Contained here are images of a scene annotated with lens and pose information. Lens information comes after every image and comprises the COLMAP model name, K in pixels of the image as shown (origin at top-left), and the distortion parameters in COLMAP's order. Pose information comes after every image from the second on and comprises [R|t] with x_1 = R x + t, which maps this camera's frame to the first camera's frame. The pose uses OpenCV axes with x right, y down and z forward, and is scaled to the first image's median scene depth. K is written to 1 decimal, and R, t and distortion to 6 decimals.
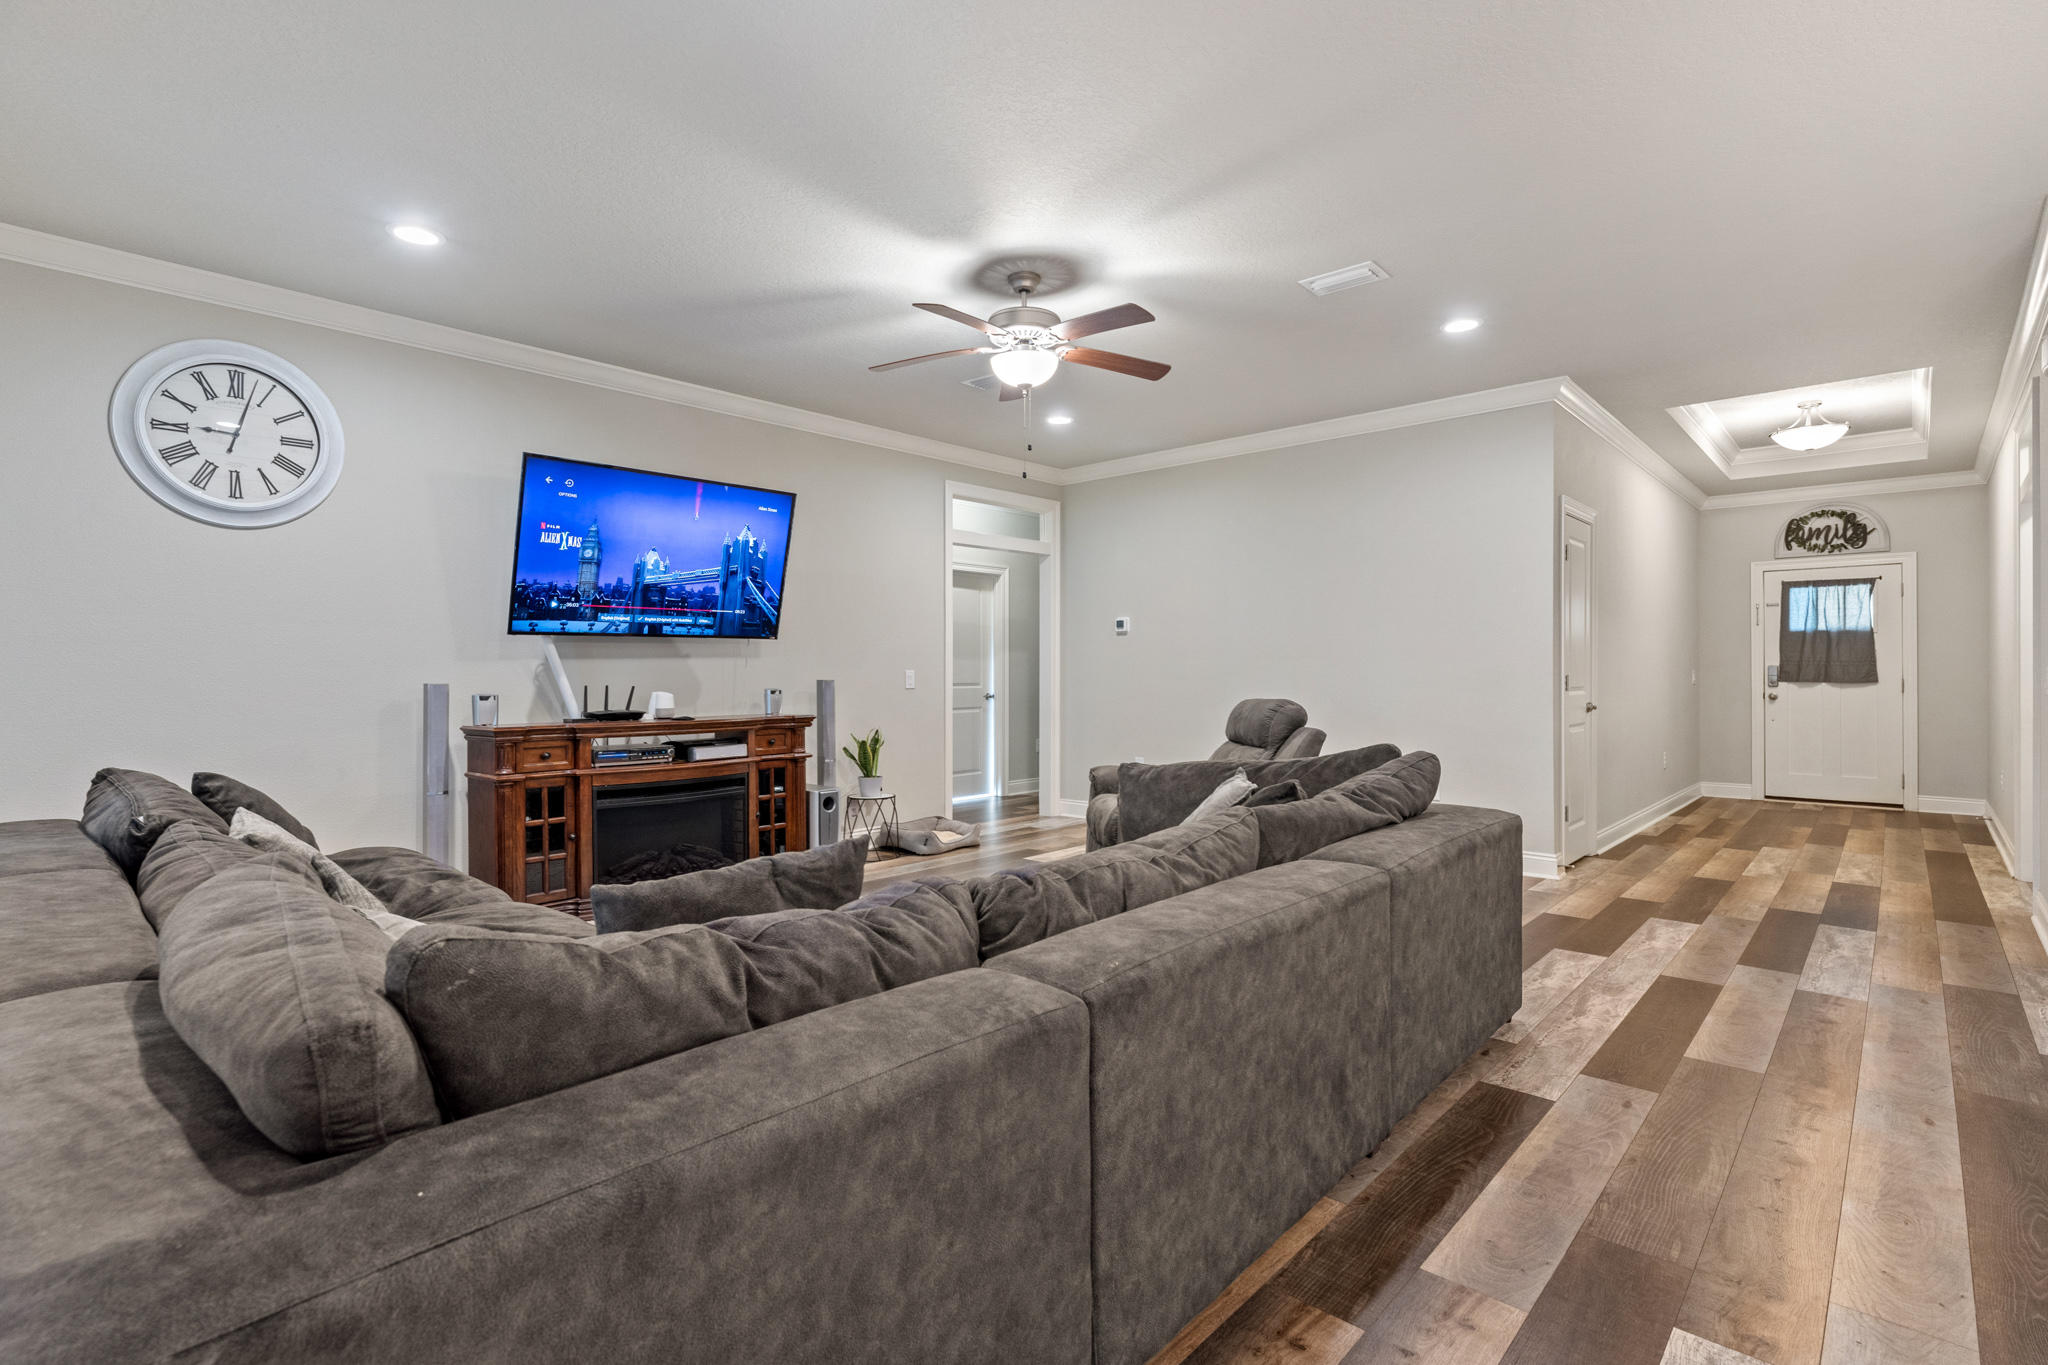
lens RADIAL K [[939.2, 0, 1058.2], [0, 939.2, 658.7], [0, 0, 1]] dist [-0.002956, -0.001148]
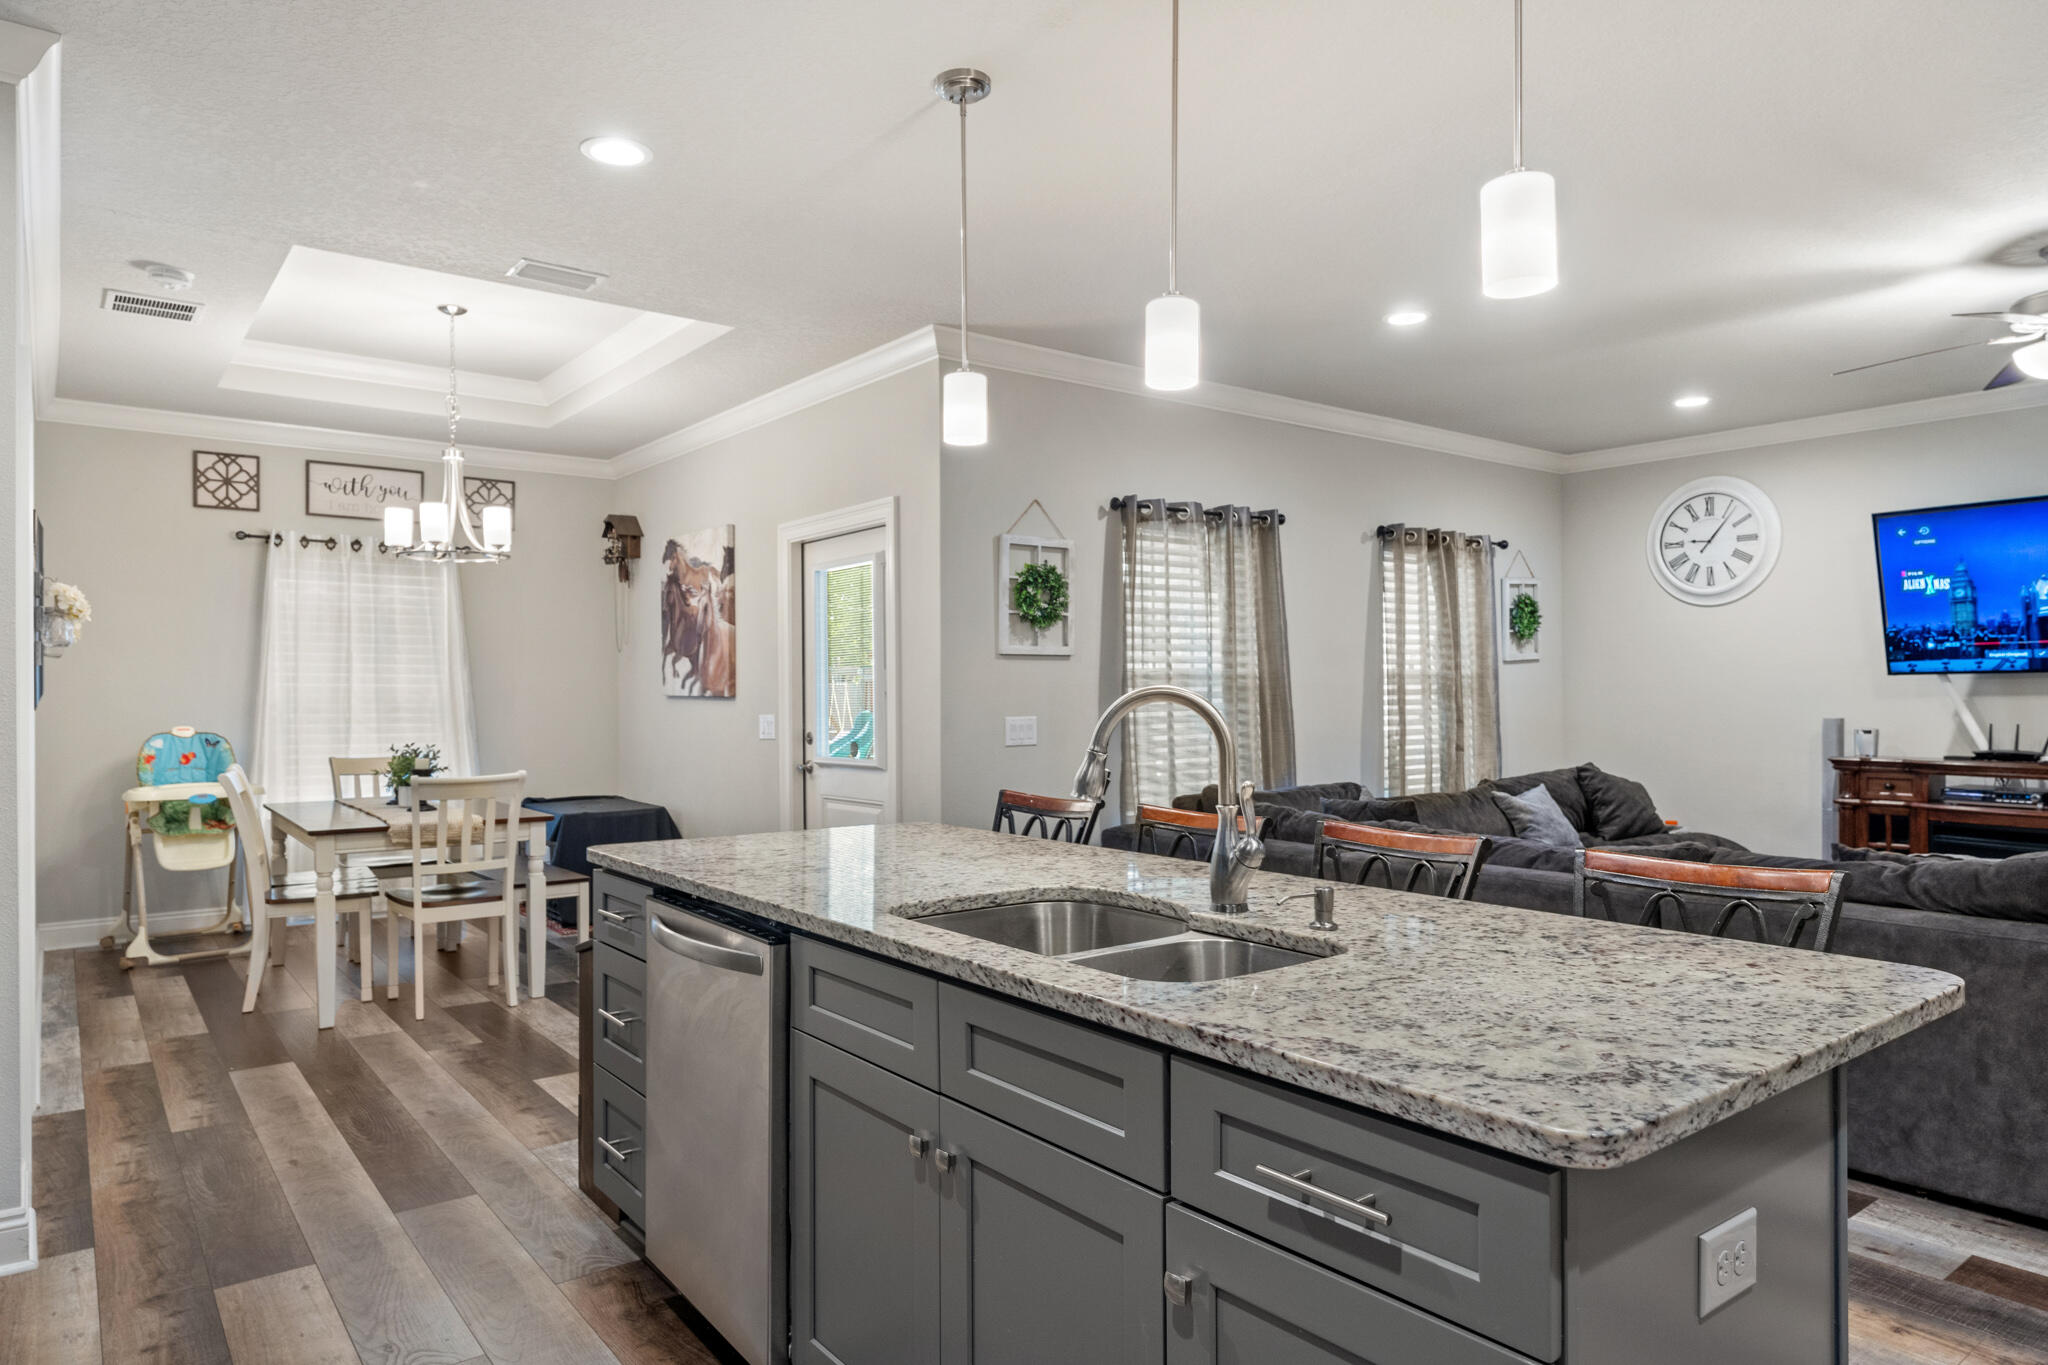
lens RADIAL K [[1261.9, 0, 1010.5], [0, 1261.9, 683.3], [0, 0, 1]] dist [0.022676, -0.001770]
pose [[-0.160066, 0.000926, -0.987106, 1.022833], [0.019775, 0.999802, -0.002268, -0.032053], [0.986908, -0.019883, -0.160052, 0.206627]]
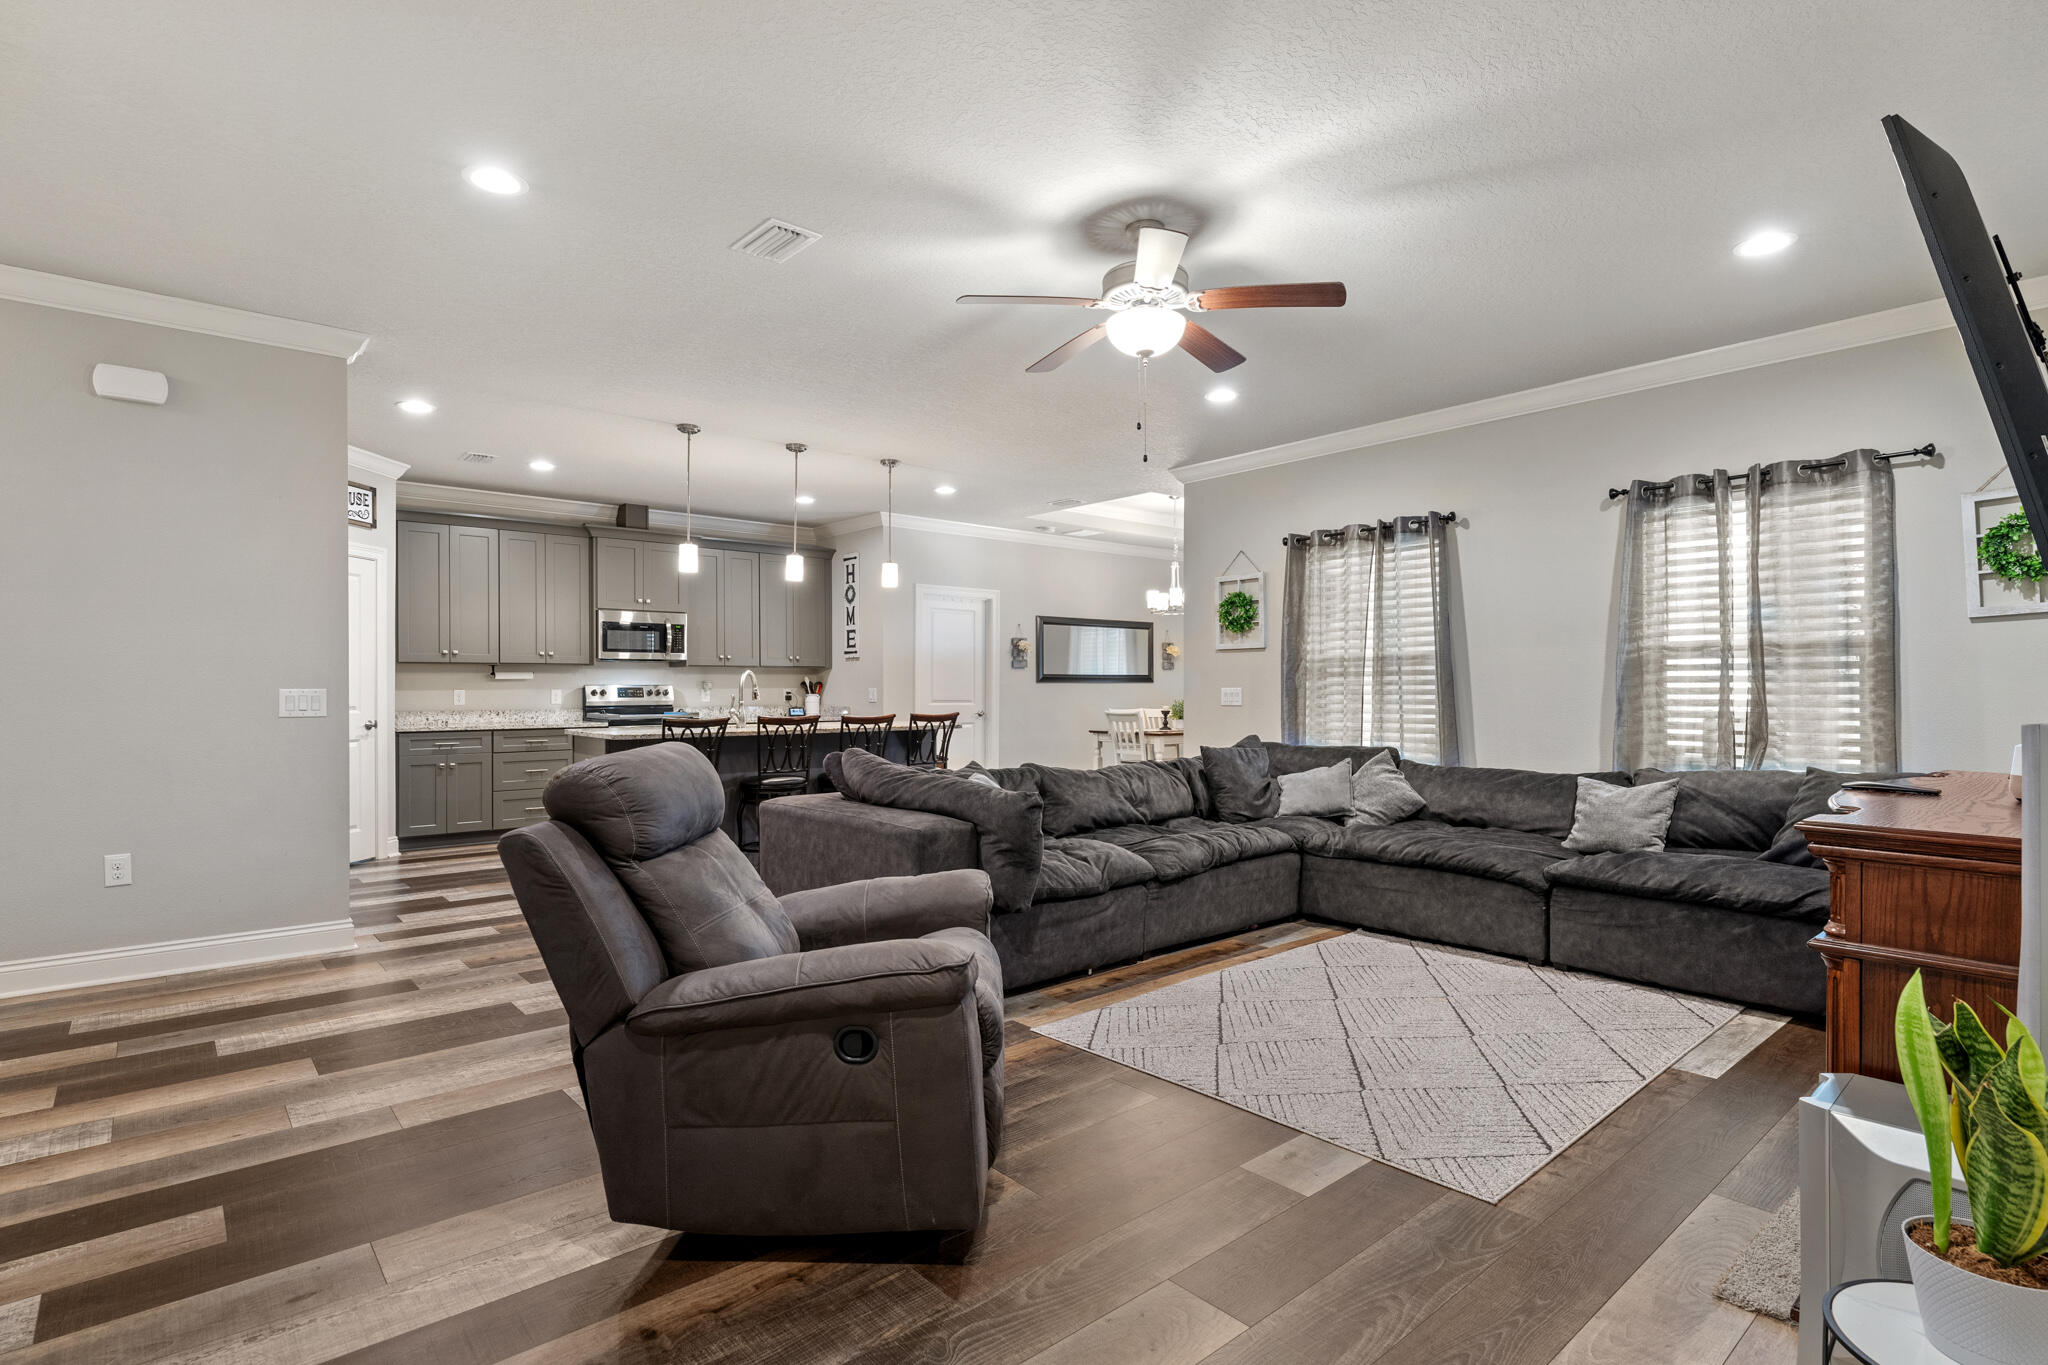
lens RADIAL K [[986.6, 0, 1005.4], [0, 986.6, 686.7], [0, 0, 1]] dist [-0.002765, -0.000450]
pose [[-0.992496, 0.008142, 0.122005, -0.002374], [0.006026, 0.999825, -0.017705, 0.019739], [-0.122128, -0.016837, -0.992372, 1.568188]]
